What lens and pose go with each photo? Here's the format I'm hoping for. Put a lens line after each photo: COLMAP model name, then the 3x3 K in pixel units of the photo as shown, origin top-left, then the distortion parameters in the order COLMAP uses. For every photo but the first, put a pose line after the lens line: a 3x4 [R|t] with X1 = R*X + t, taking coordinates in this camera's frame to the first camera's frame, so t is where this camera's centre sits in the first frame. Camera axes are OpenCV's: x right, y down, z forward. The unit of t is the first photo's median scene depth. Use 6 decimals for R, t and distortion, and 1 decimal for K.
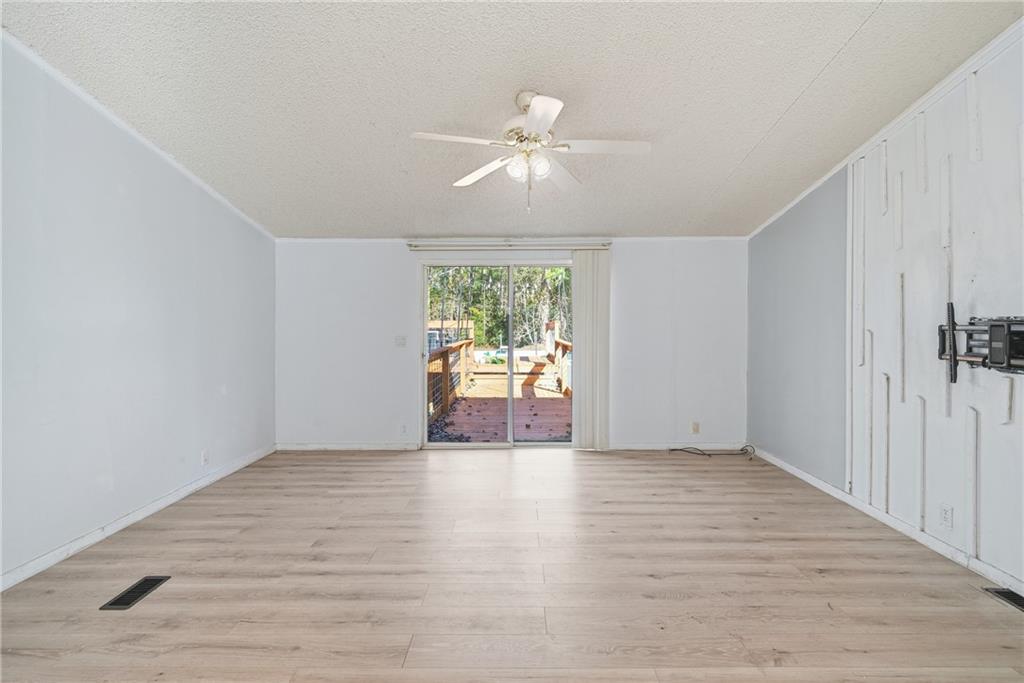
lens RADIAL K [[479.8, 0, 513.7], [0, 479.8, 331.7], [0, 0, 1]] dist [0.014678, -0.011278]
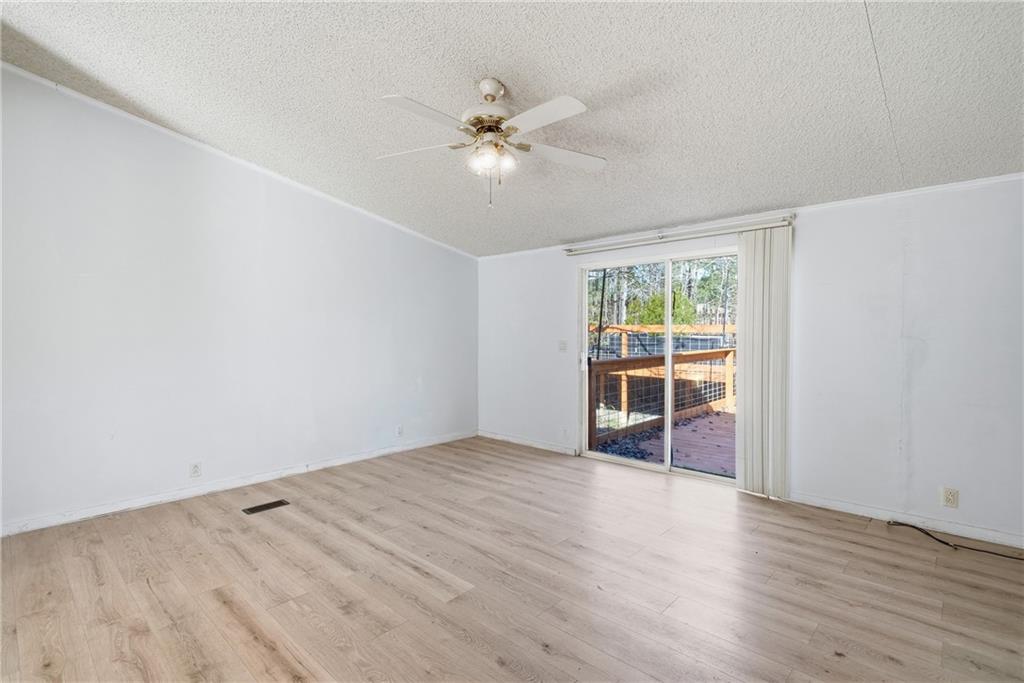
lens RADIAL K [[479.8, 0, 513.7], [0, 479.8, 331.7], [0, 0, 1]] dist [0.014678, -0.011278]
pose [[0.743461, -0.001589, -0.668777, 0.494717], [-0.005786, 0.999944, -0.008809, -0.000476], [0.668754, 0.010418, 0.743411, 0.237084]]
